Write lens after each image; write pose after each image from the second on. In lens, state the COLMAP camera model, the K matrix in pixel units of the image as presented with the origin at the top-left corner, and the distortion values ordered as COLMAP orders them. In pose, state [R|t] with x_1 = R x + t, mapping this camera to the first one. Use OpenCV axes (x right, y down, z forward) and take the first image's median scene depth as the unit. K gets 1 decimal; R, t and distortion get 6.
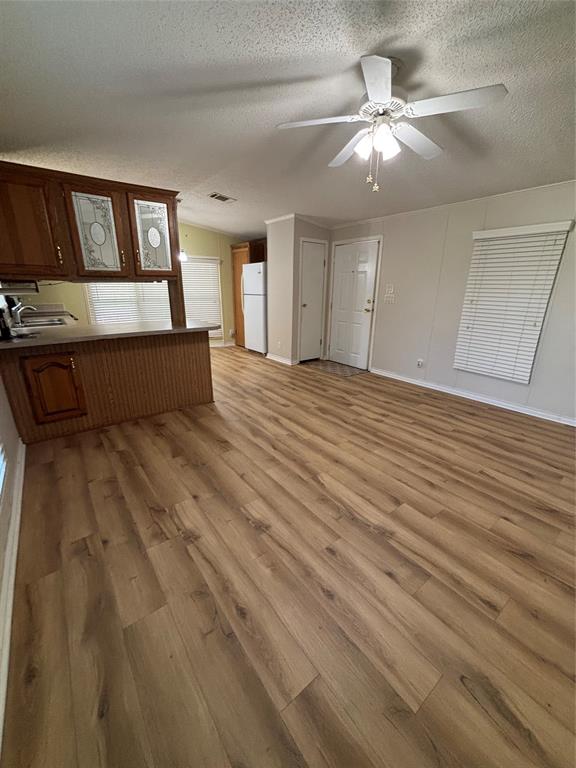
lens RADIAL K [[307.1, 0, 288.0], [0, 307.1, 384.0], [0, 0, 1]] dist [0.000315, -0.000146]
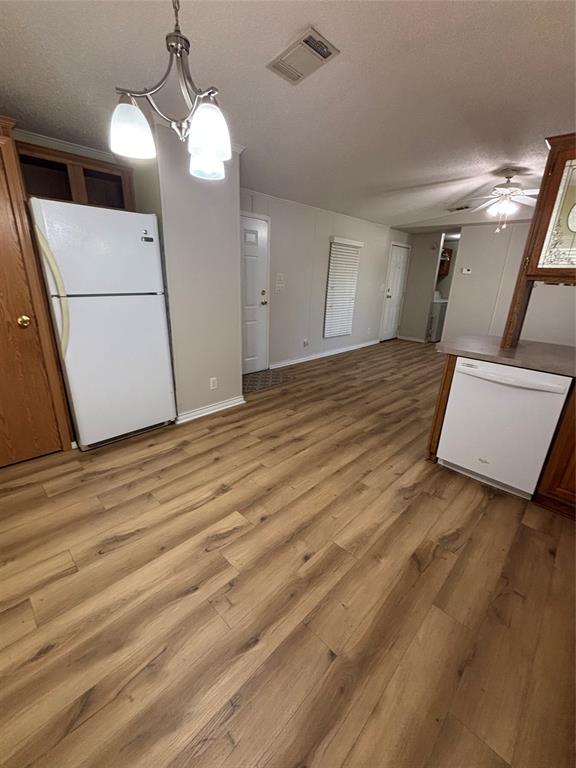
lens RADIAL K [[320.0, 0, 288.3], [0, 320.0, 381.8], [0, 0, 1]] dist [-0.001434, 0.000981]
pose [[-0.141853, -0.327642, 0.934092, -1.035330], [0.266070, 0.896288, 0.354787, -0.531434], [-0.953459, 0.298861, -0.039966, 1.612197]]
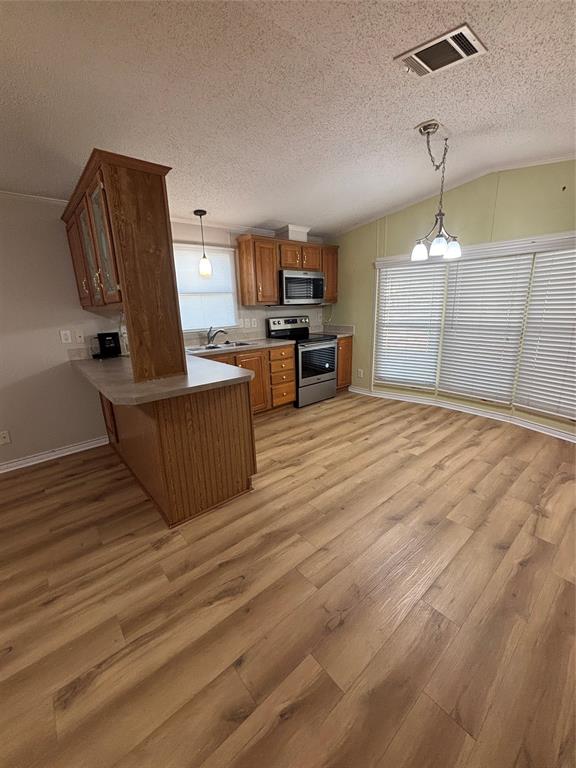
lens RADIAL K [[311.6, 0, 290.9], [0, 311.6, 383.0], [0, 0, 1]] dist [0.016132, -0.000174]
pose [[0.057573, 0.239554, -0.969175, 0.277442], [-0.277179, 0.936454, 0.215001, -0.409552], [0.959092, 0.256257, 0.120314, 1.242252]]
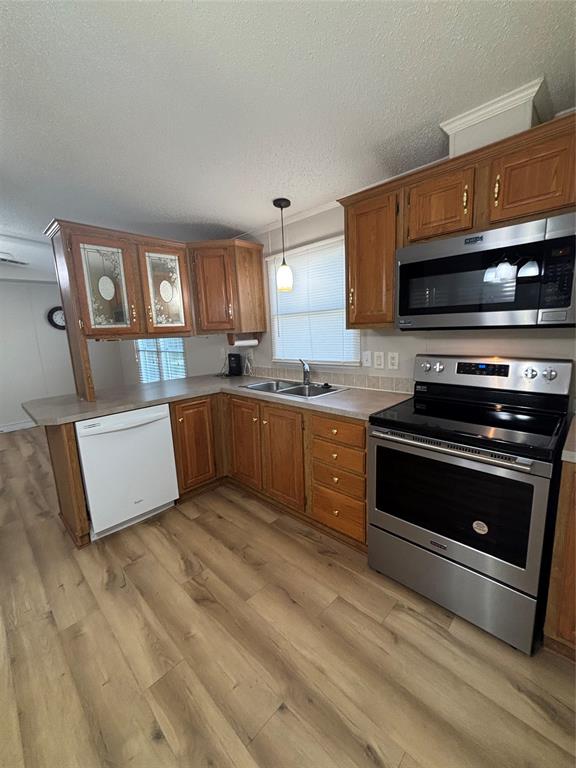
lens RADIAL K [[320.0, 0, 288.3], [0, 320.0, 381.8], [0, 0, 1]] dist [-0.001434, 0.000981]
pose [[-0.990490, 0.059078, -0.124254, -0.775369], [-0.004675, 0.888143, 0.459543, -0.605385], [0.137505, 0.455754, -0.879421, 1.802511]]
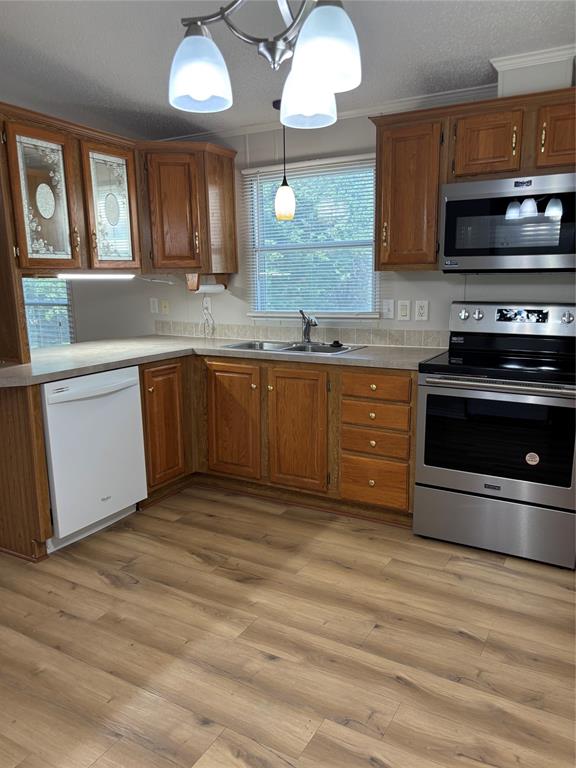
lens RADIAL K [[587.8, 0, 289.0], [0, 587.8, 387.2], [0, 0, 1]] dist [0.050805, -0.049777]
pose [[-0.924372, 0.079212, -0.373179, -0.440829], [-0.108919, 0.882691, 0.457158, -0.673483], [0.365614, 0.463230, -0.807307, 2.059581]]
